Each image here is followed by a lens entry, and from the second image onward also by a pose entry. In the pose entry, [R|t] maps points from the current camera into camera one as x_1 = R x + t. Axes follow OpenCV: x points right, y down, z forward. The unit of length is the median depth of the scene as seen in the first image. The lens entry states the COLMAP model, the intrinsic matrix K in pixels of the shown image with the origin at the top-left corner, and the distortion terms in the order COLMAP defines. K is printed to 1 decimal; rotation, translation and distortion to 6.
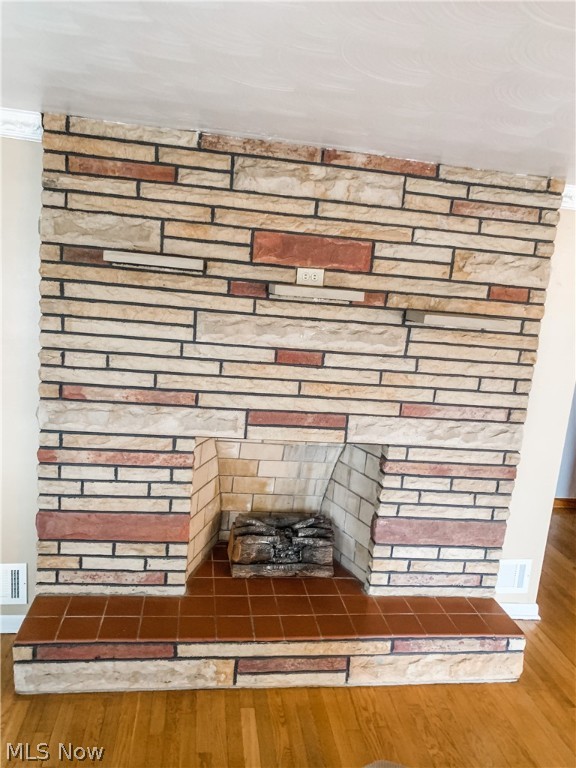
lens RADIAL K [[574.8, 0, 288.0], [0, 574.8, 384.0], [0, 0, 1]] dist [-0.000193, -0.005325]
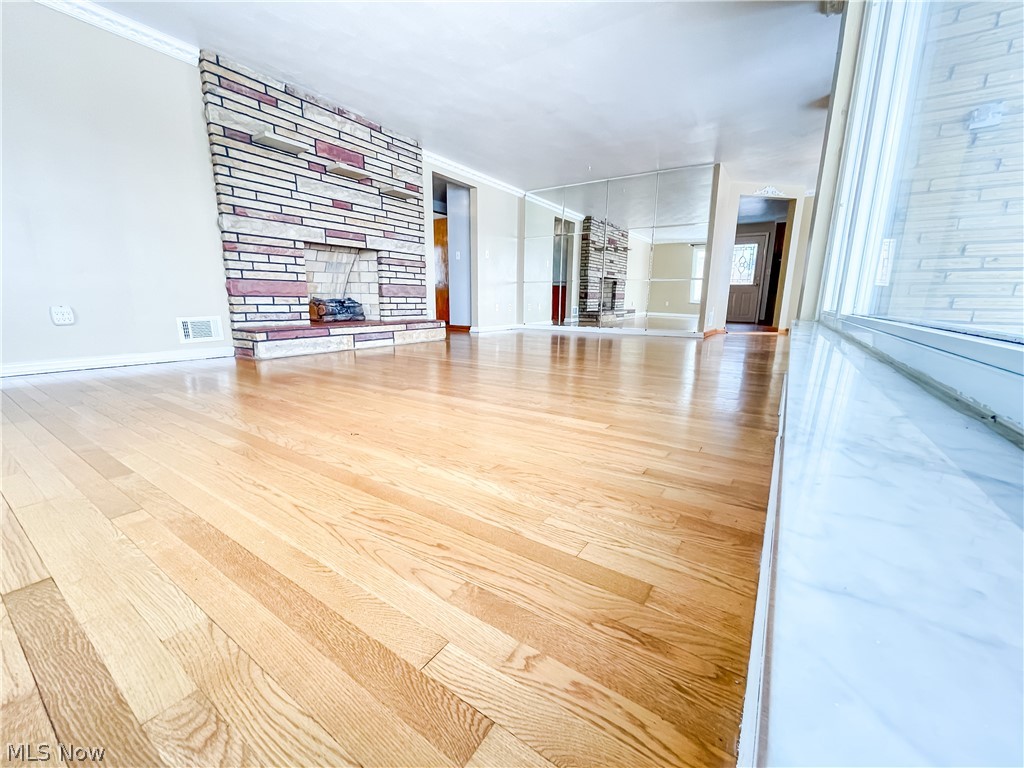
lens RADIAL K [[411.3, 0, 512.0], [0, 411.3, 384.0], [0, 0, 1]] dist [-0.001267, 0.000409]
pose [[0.662680, -0.233056, 0.711716, -0.859010], [0.186286, 0.971772, 0.144763, 0.530869], [-0.725364, 0.036651, 0.687389, -0.569761]]
